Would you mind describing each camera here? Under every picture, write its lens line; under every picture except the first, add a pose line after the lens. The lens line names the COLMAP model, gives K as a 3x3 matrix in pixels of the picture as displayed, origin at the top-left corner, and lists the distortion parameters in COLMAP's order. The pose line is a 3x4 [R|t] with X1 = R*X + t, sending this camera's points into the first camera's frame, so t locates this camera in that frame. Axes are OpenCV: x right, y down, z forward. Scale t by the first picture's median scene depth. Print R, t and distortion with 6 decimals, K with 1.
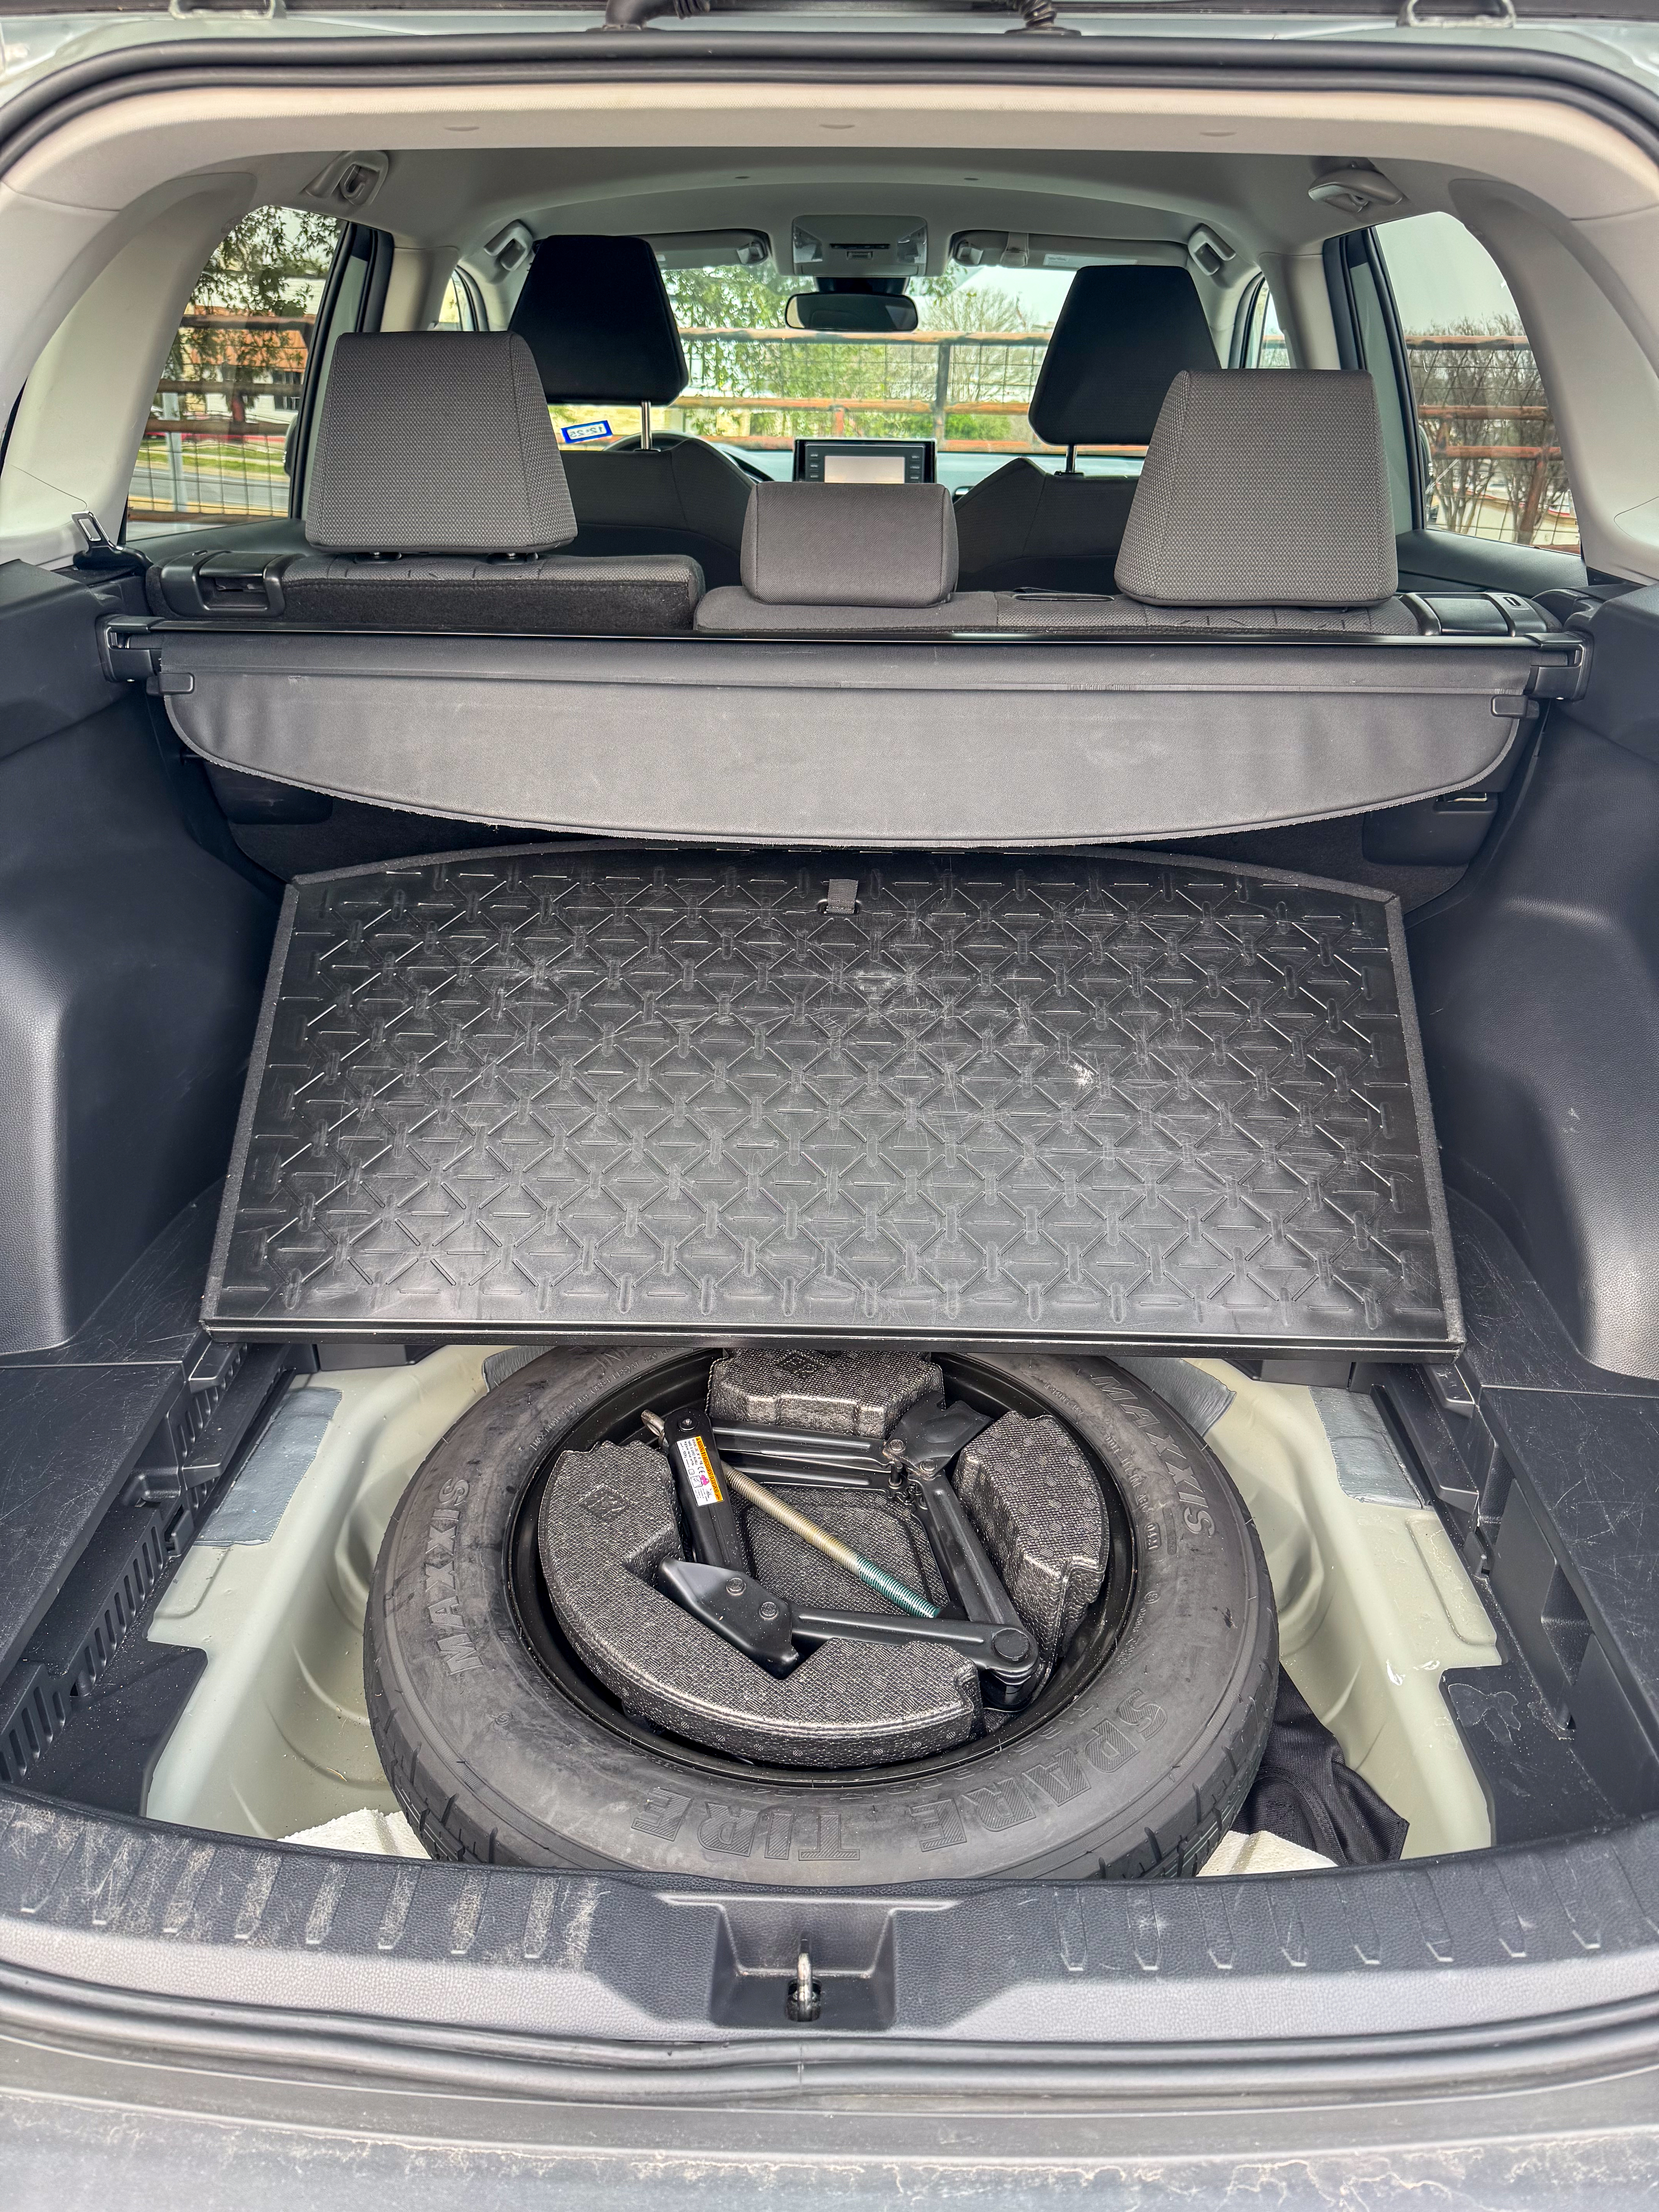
lens RADIAL K [[1545.5, 0, 829.5], [0, 1545.5, 1106.0], [0, 0, 1]] dist [-0.000735, -0.005745]
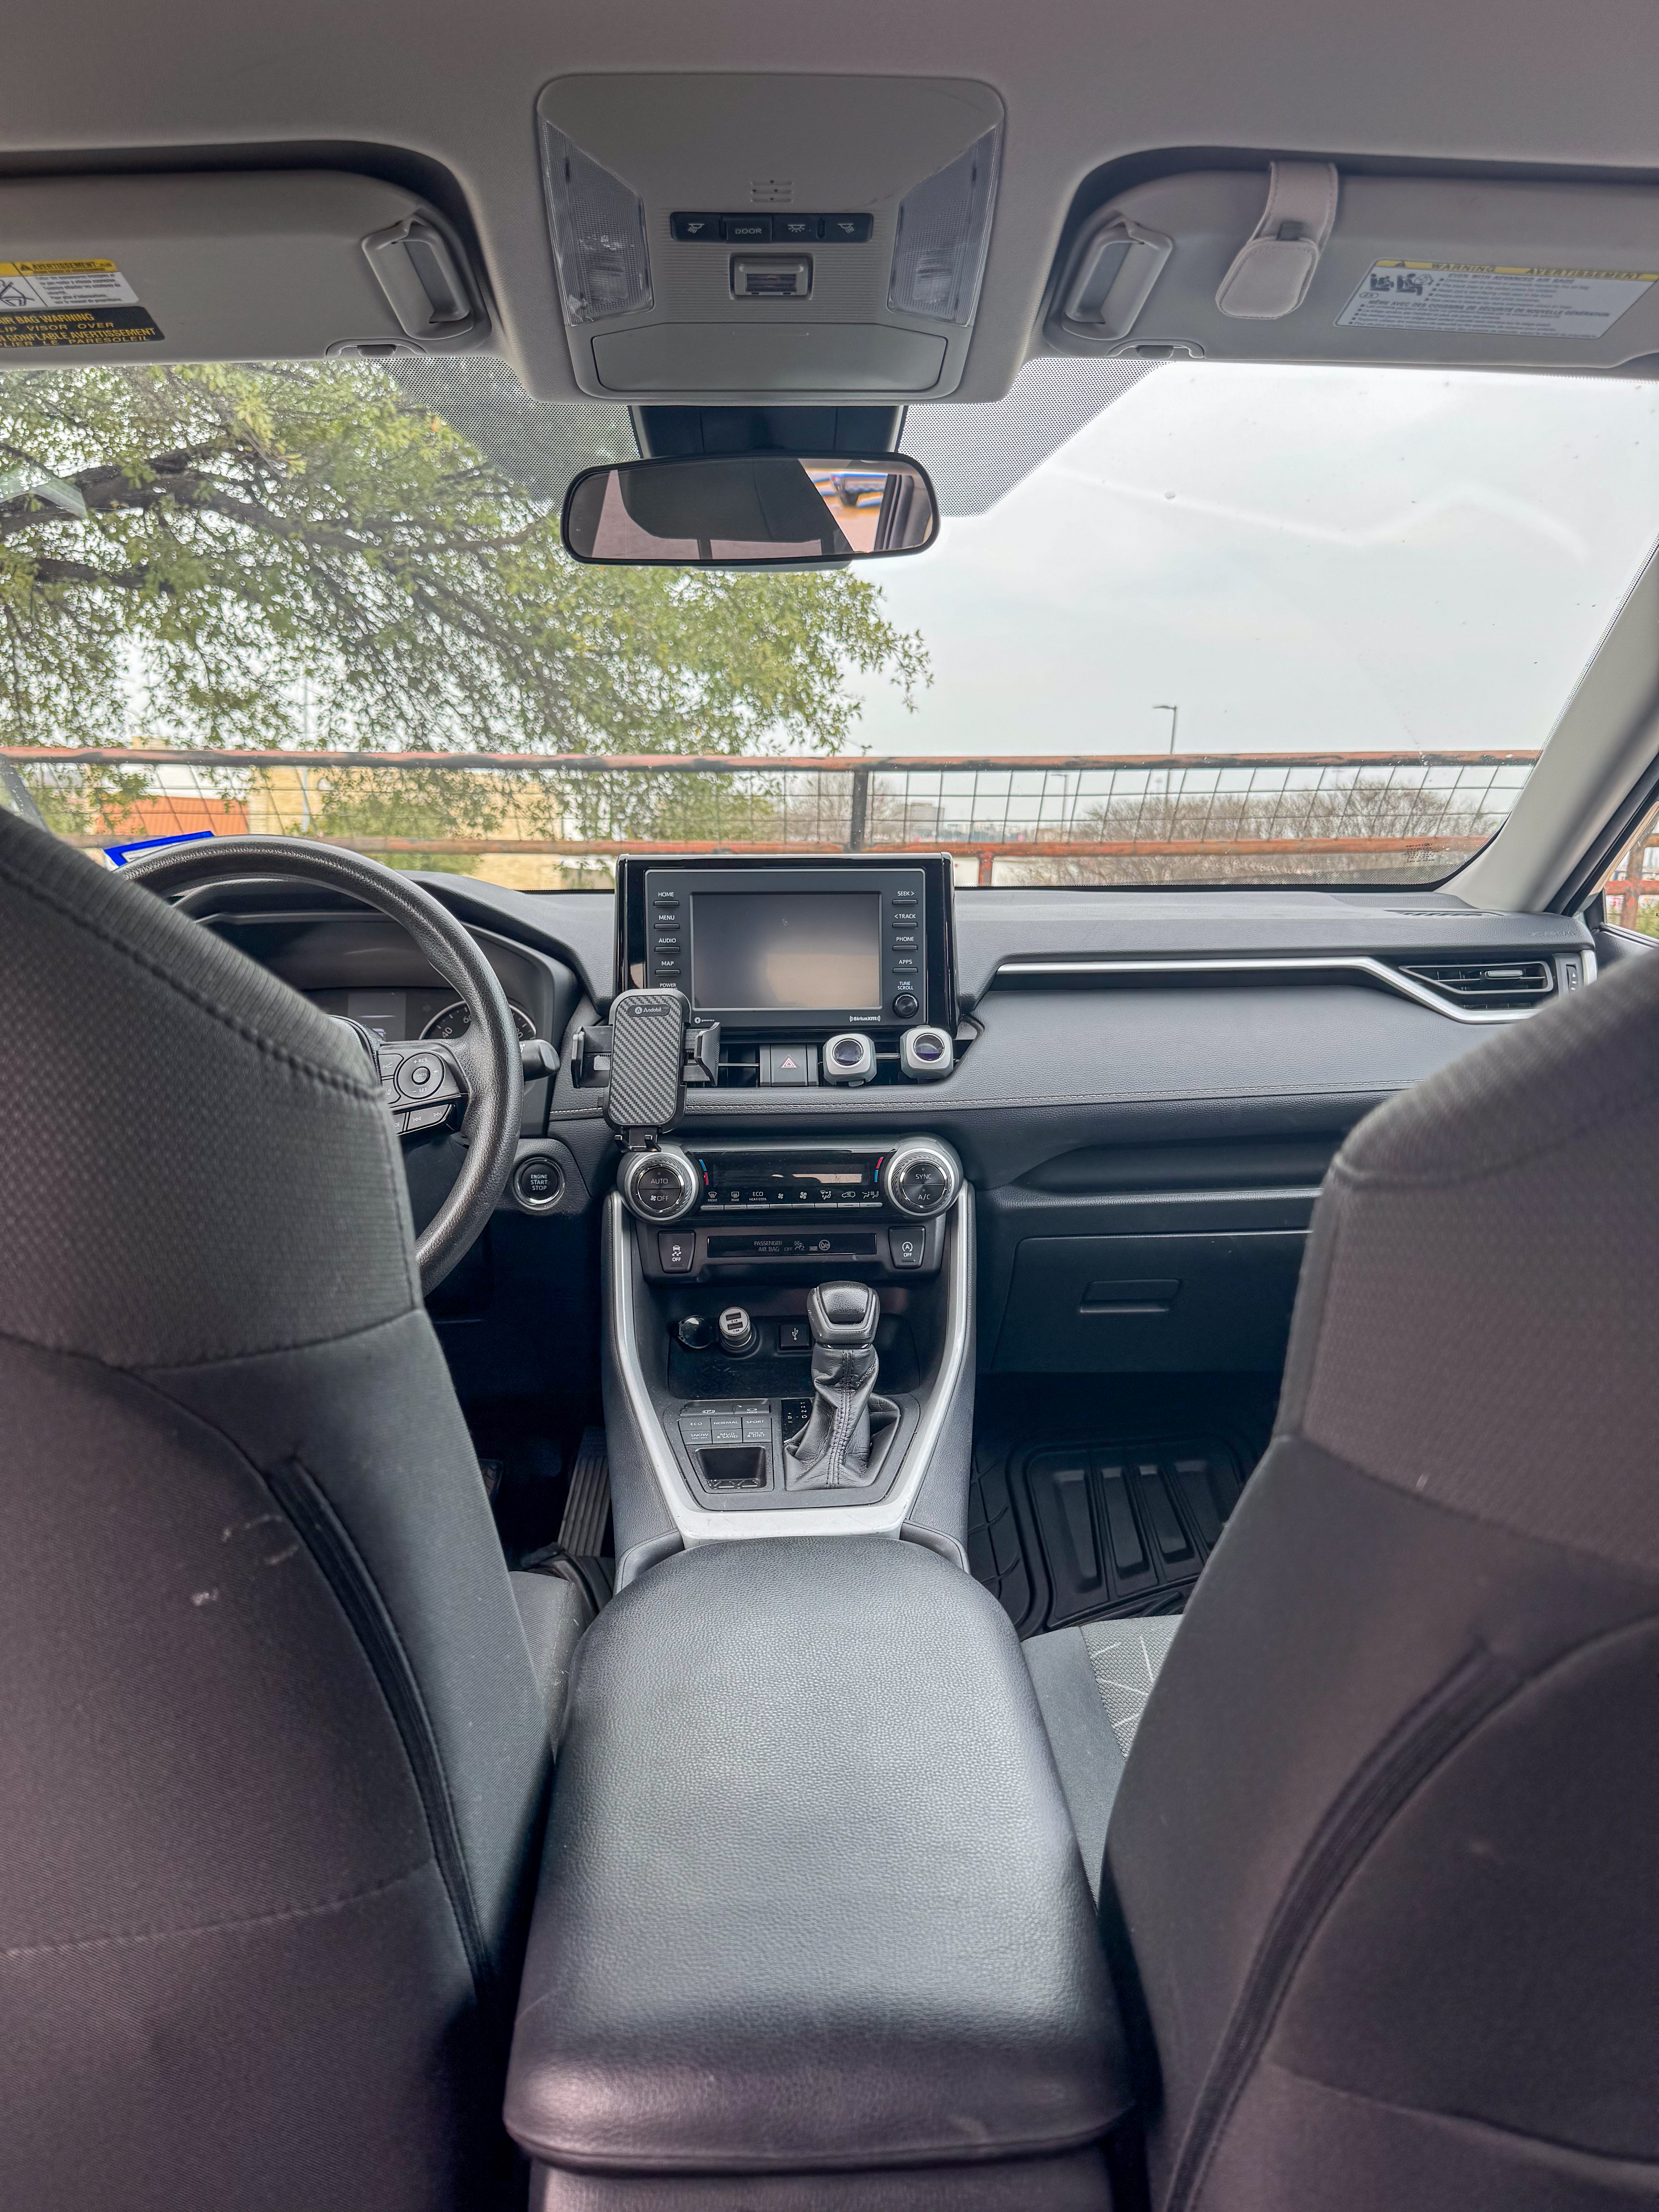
lens RADIAL K [[1532.6, 0, 829.5], [0, 1532.6, 1106.0], [0, 0, 1]] dist [0.077168, -0.199319]
pose [[0.997247, -0.028117, 0.068616, 0.011034], [0.045699, 0.961754, -0.270075, -0.617495], [-0.058398, 0.272467, 0.960391, 1.500660]]
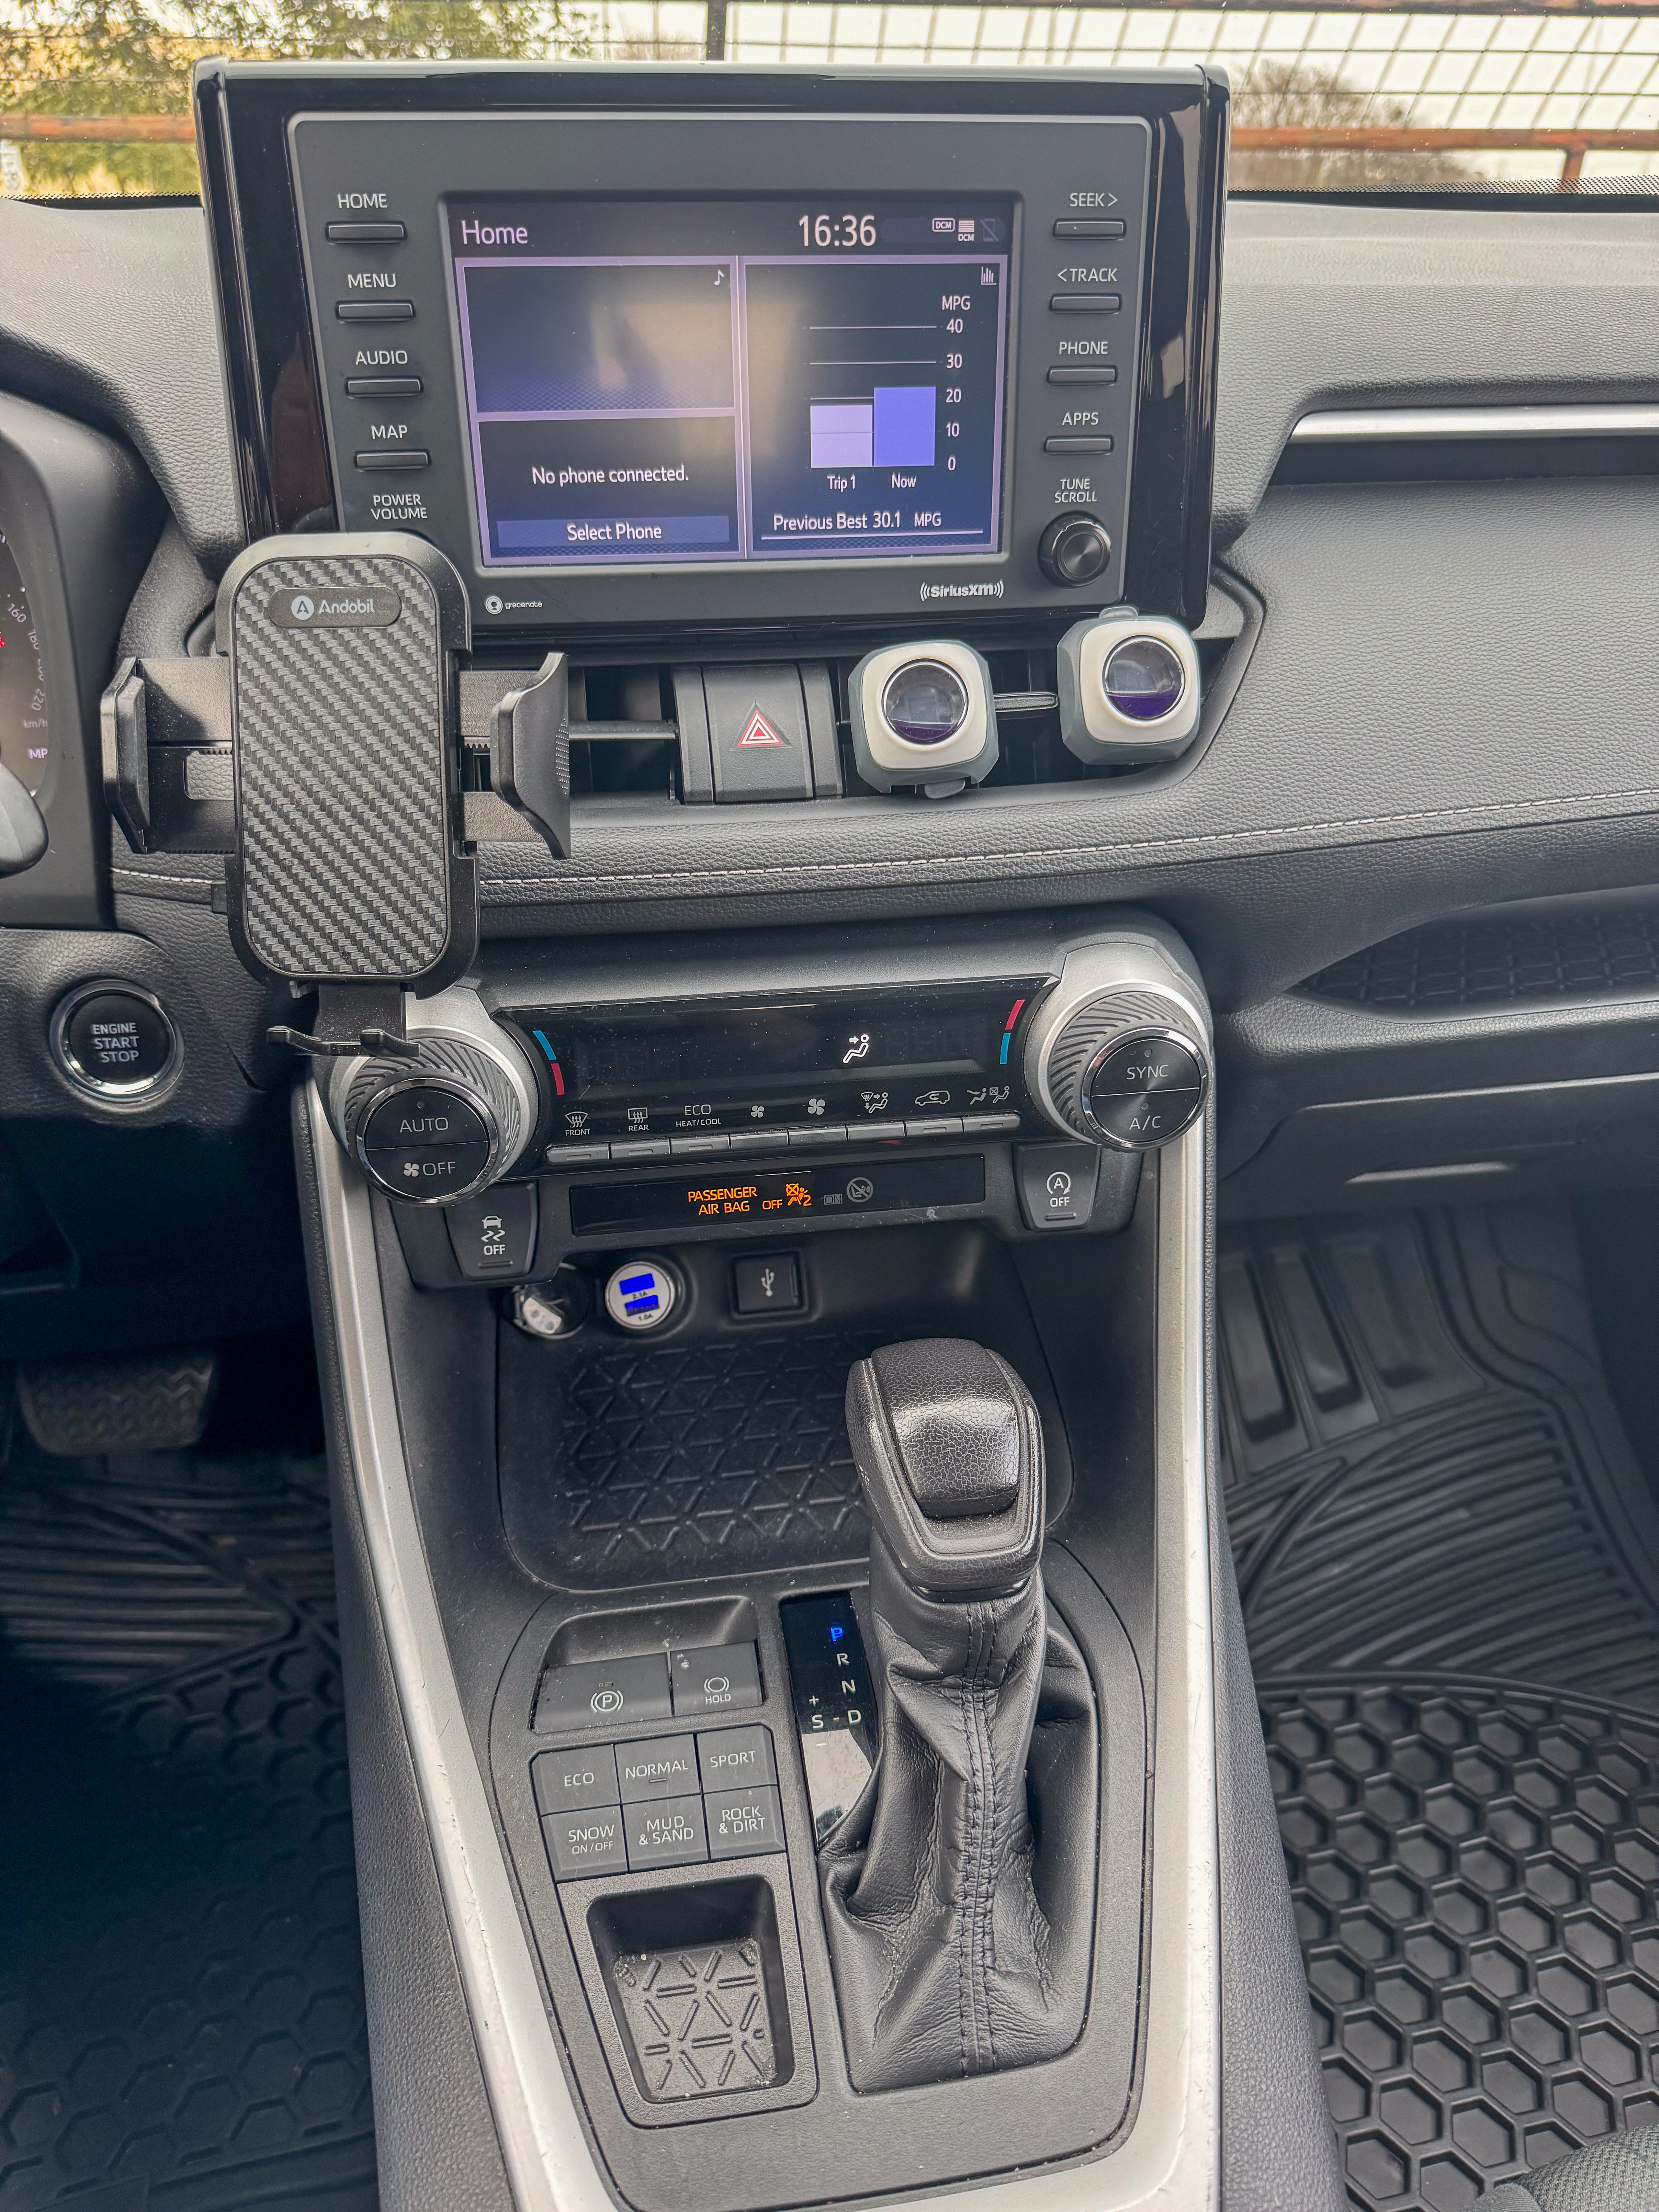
lens RADIAL K [[1532.6, 0, 829.5], [0, 1532.6, 1106.0], [0, 0, 1]] dist [0.077168, -0.199319]
pose [[0.984883, -0.095444, 0.144552, 0.008956], [0.076533, 0.988401, 0.131175, -0.879927], [-0.155395, -0.118129, 0.980764, 2.096905]]
